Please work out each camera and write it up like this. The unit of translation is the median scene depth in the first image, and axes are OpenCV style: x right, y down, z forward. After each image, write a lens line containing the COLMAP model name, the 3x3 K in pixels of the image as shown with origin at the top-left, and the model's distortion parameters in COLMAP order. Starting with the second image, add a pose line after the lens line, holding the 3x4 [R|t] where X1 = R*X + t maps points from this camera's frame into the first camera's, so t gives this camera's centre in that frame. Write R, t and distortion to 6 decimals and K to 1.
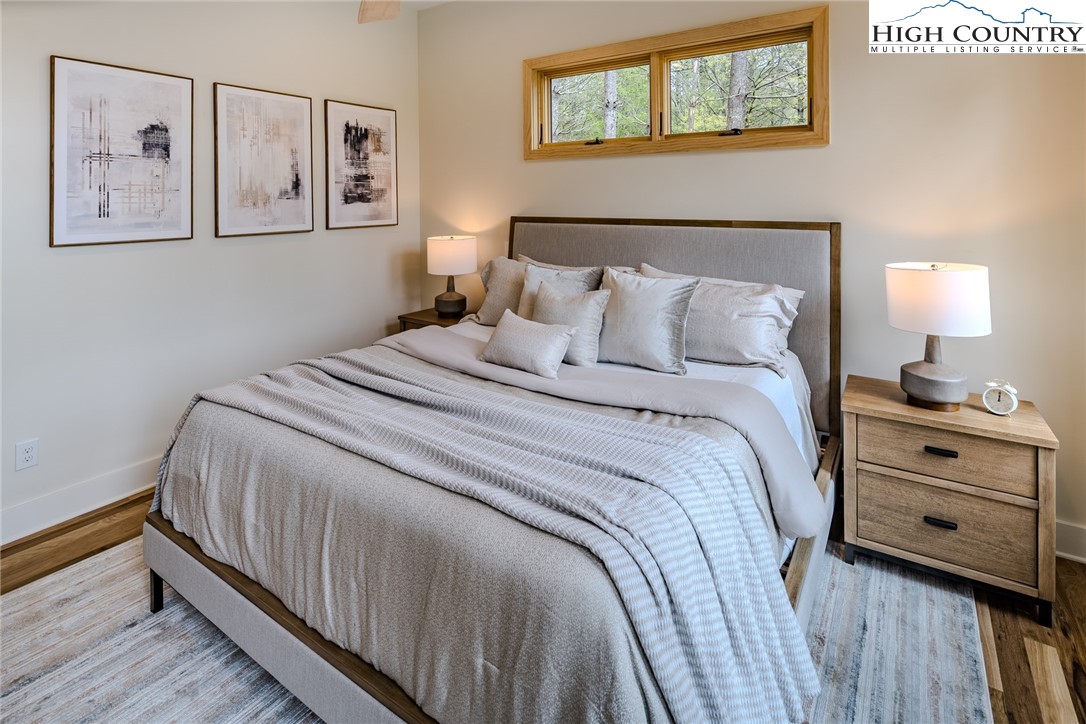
lens RADIAL K [[540.6, 0, 551.5], [0, 540.6, 200.3], [0, 0, 1]] dist [-0.001030, -0.000890]
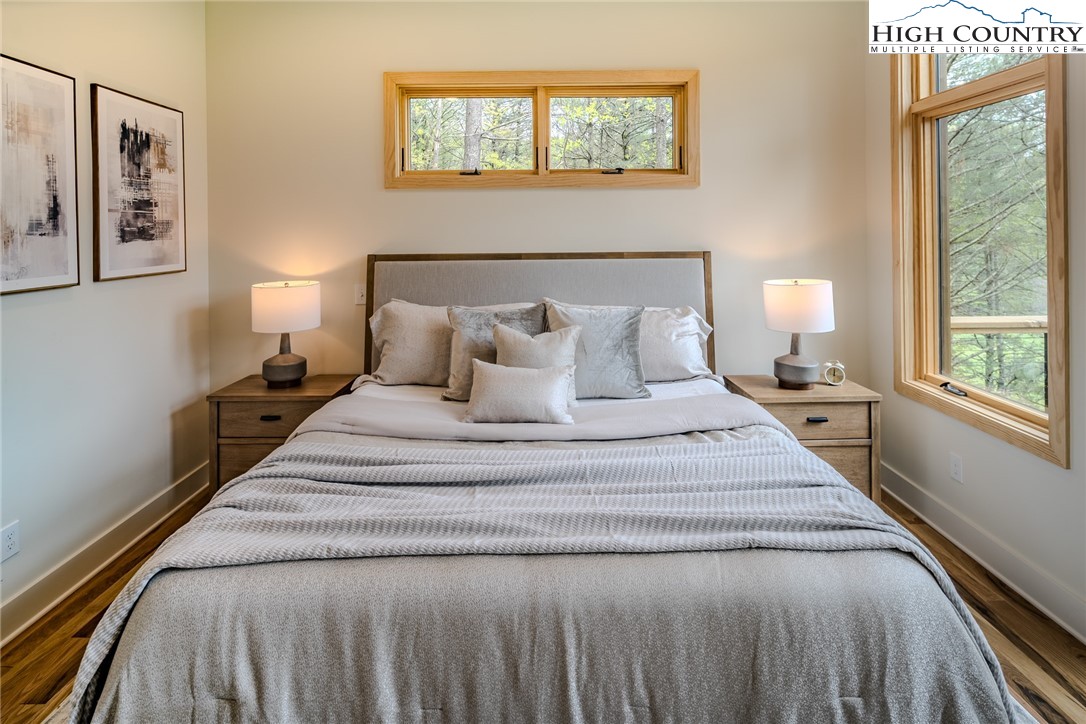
lens RADIAL K [[548.3, 0, 549.1], [0, 548.3, 229.1], [0, 0, 1]] dist [0.001715, -0.001080]
pose [[0.825264, -0.000279, 0.564747, -0.346428], [0.007495, 0.999917, -0.010457, 0.001199], [-0.564698, 0.012863, 0.825198, 0.142796]]
